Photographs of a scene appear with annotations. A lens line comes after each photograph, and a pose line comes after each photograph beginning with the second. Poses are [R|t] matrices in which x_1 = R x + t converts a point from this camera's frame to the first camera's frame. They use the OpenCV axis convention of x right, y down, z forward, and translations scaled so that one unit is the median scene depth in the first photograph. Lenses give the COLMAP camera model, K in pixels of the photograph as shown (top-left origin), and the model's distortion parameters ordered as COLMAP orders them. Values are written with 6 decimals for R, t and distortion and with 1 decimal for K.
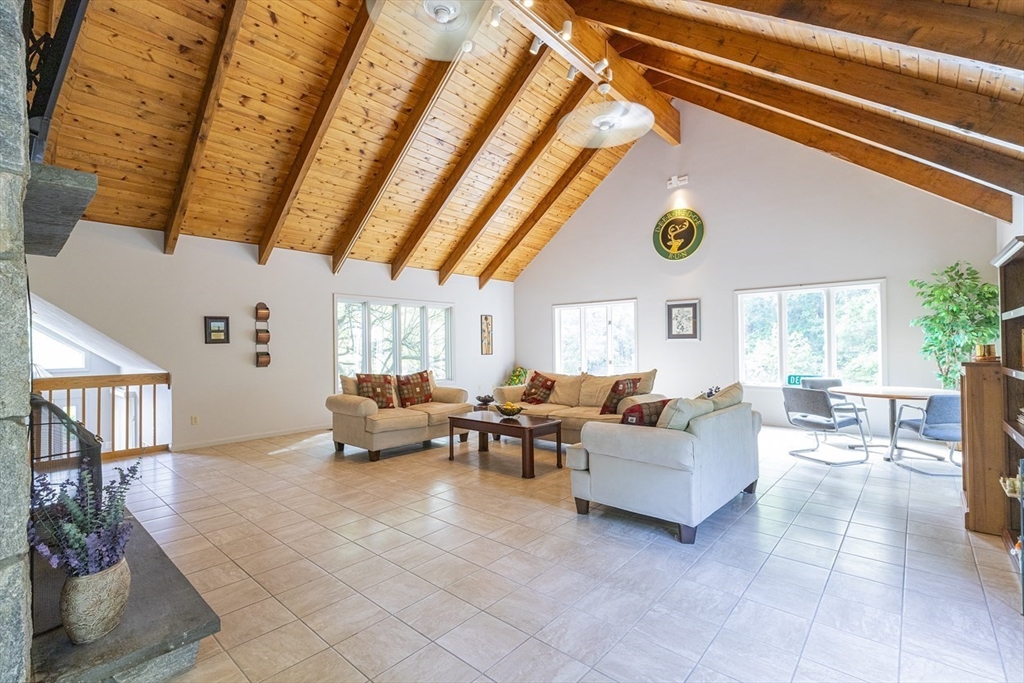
lens RADIAL K [[460.3, 0, 511.9], [0, 460.3, 341.0], [0, 0, 1]] dist [-0.001194, -0.000019]
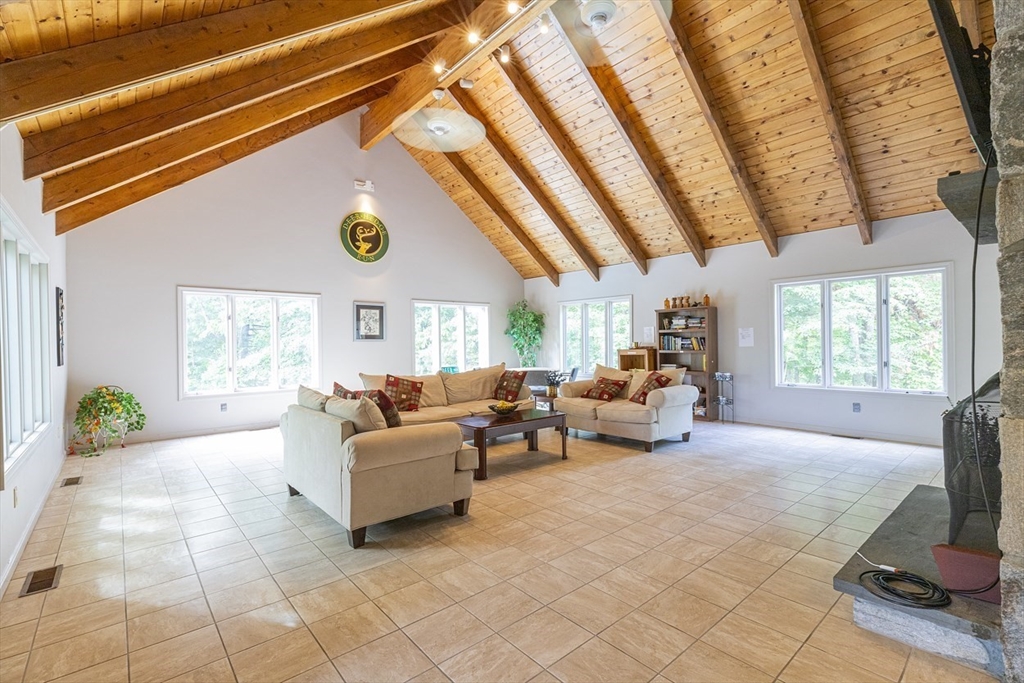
lens RADIAL K [[460.3, 0, 512.2], [0, 460.3, 344.9], [0, 0, 1]] dist [-0.001194, -0.000019]
pose [[0.136760, 0.004224, 0.990595, -0.614265], [0.000619, 0.999990, -0.004350, 0.012578], [-0.990604, 0.001208, 0.136756, 0.540525]]
